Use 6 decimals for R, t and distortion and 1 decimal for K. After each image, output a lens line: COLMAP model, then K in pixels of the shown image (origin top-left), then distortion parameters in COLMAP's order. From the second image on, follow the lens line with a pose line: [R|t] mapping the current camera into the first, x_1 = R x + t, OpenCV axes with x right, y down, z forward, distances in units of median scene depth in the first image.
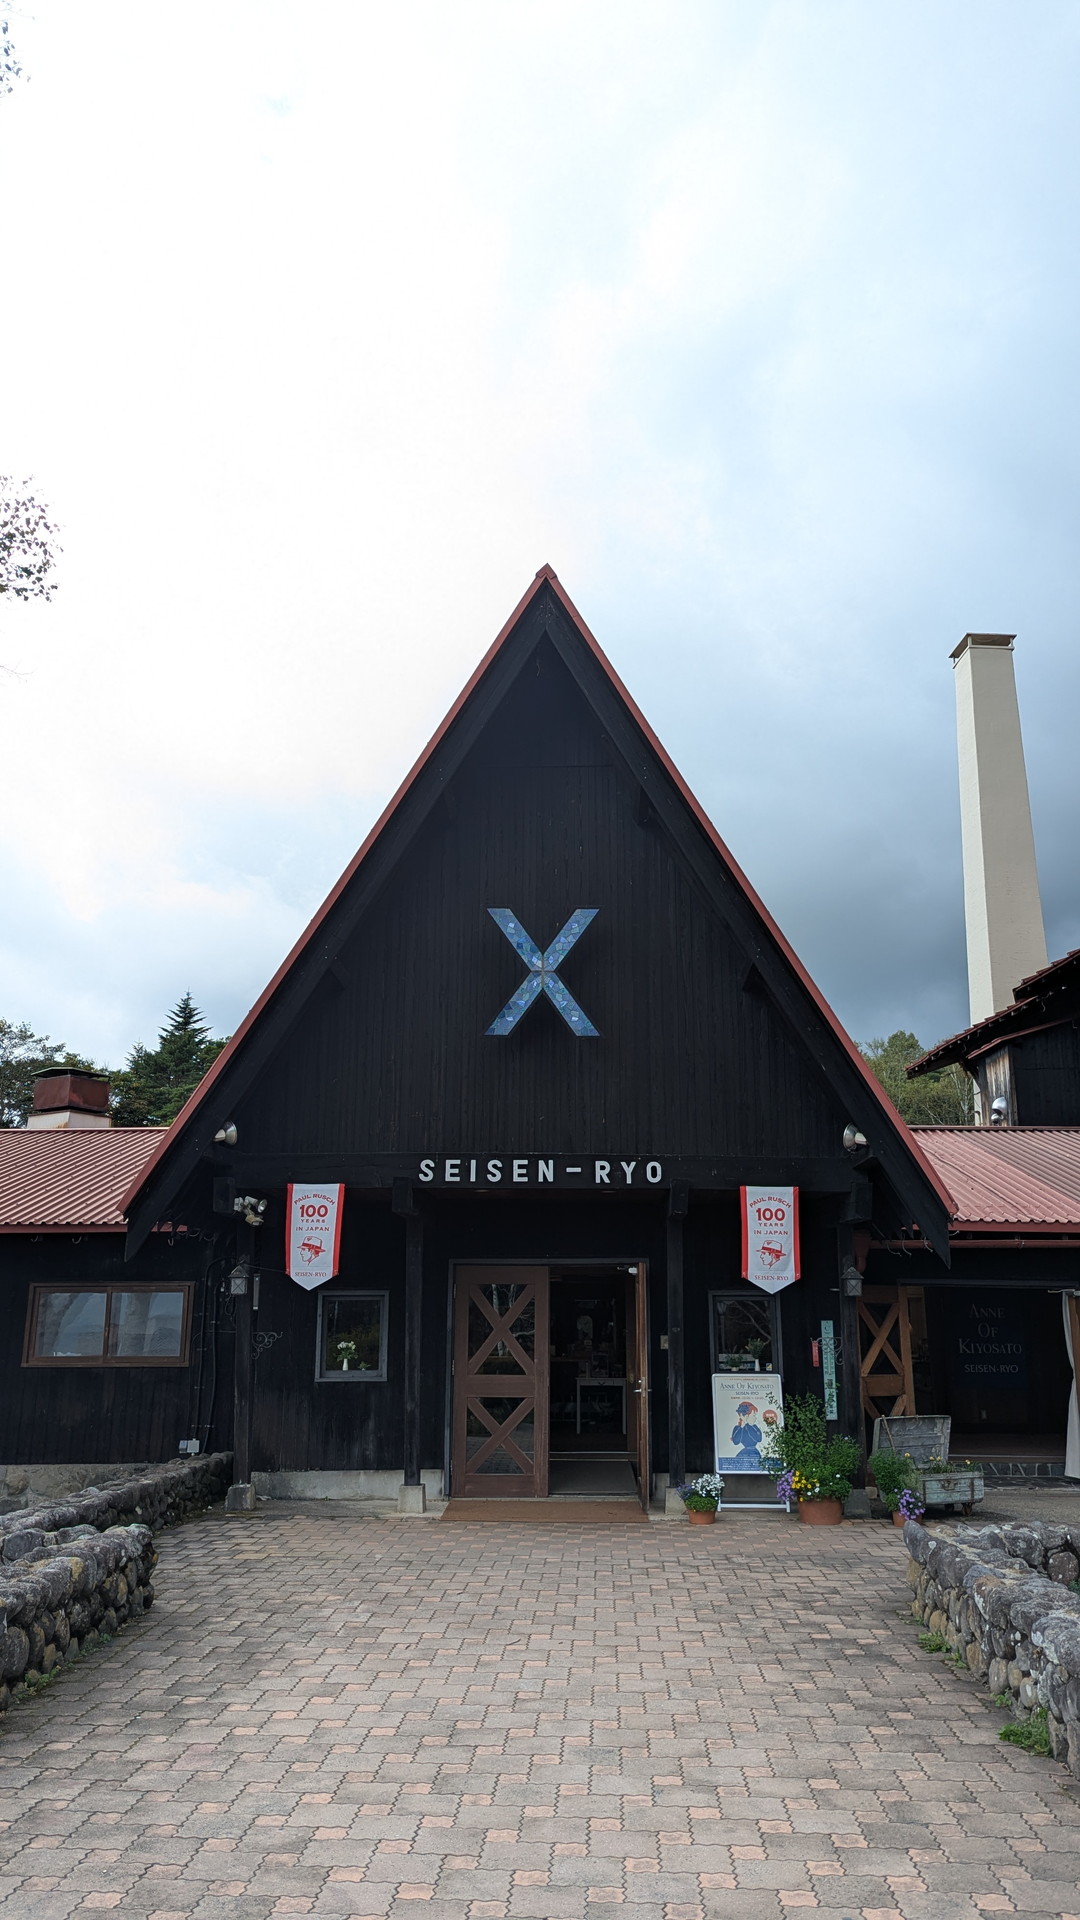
lens RADIAL K [[1369.6, 0, 558.8], [0, 1369.6, 977.0], [0, 0, 1]] dist [0.050389, -0.025467]
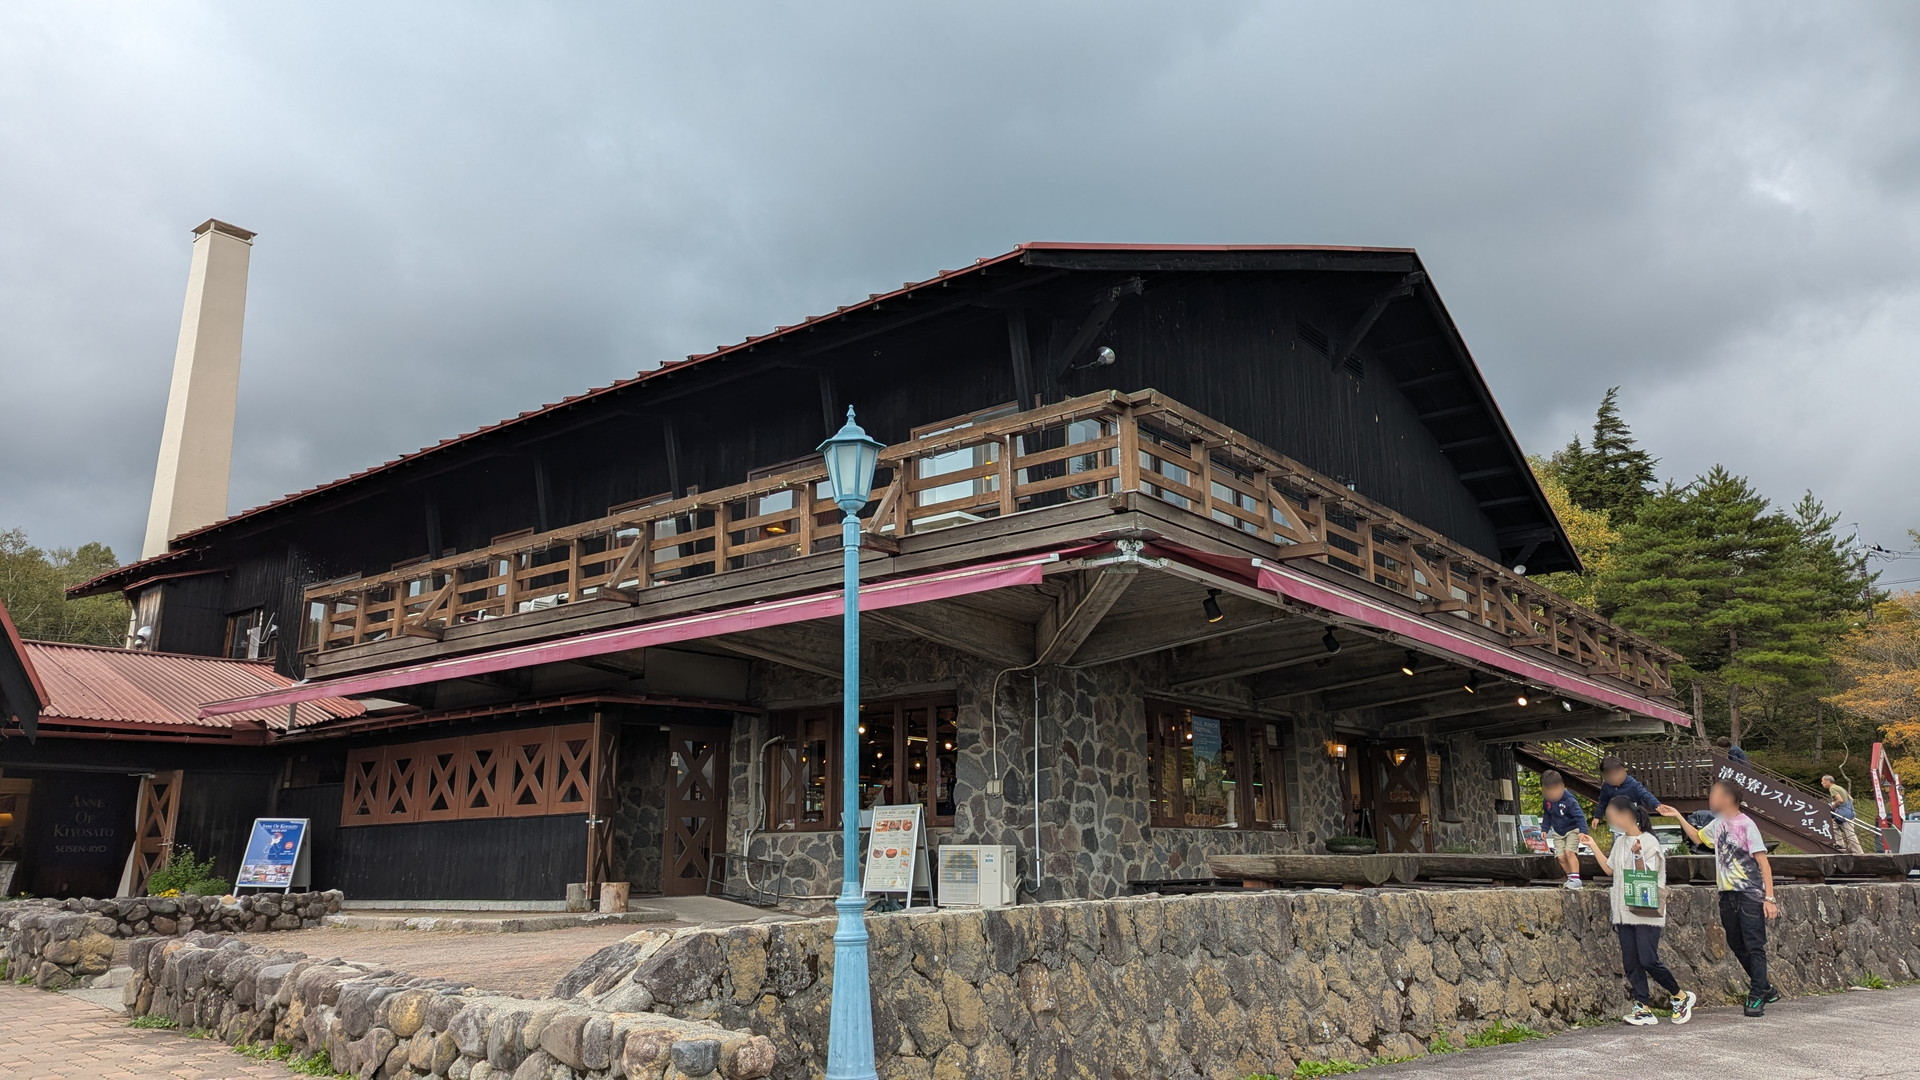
lens RADIAL K [[1369.6, 0, 950.5], [0, 1369.6, 522.5], [0, 0, 1]] dist [0.050389, -0.025467]
pose [[0.694743, 0.167259, 0.699541, -0.084918], [-0.169488, 0.983268, -0.066772, -0.064628], [-0.699004, -0.072174, 0.711466, -0.559935]]
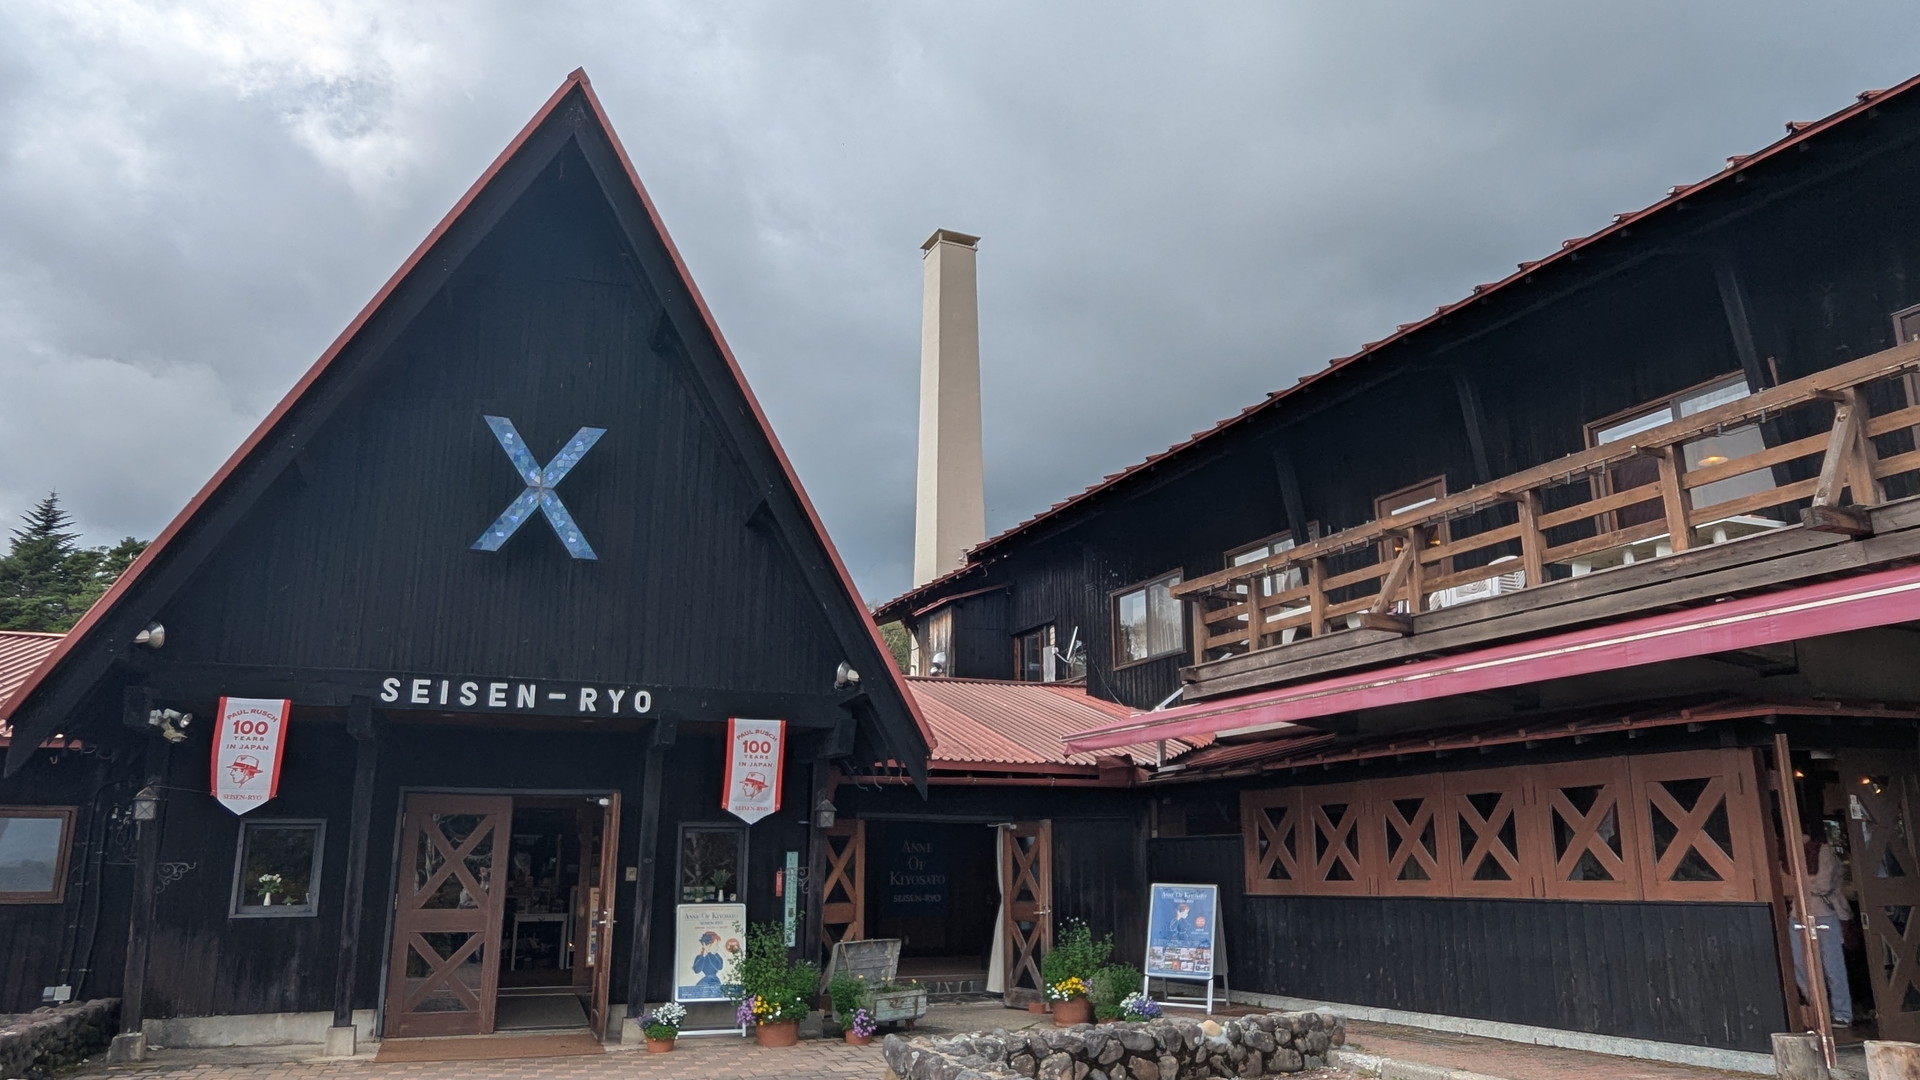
lens RADIAL K [[1302.0, 0, 965.1], [0, 1302.0, 551.4], [0, 0, 1]] dist [0.003689, -0.010458]
pose [[0.934669, 0.081590, 0.346029, -0.044583], [-0.085078, 0.996361, -0.005125, 0.019316], [-0.345188, -0.024649, 0.938210, 0.043165]]
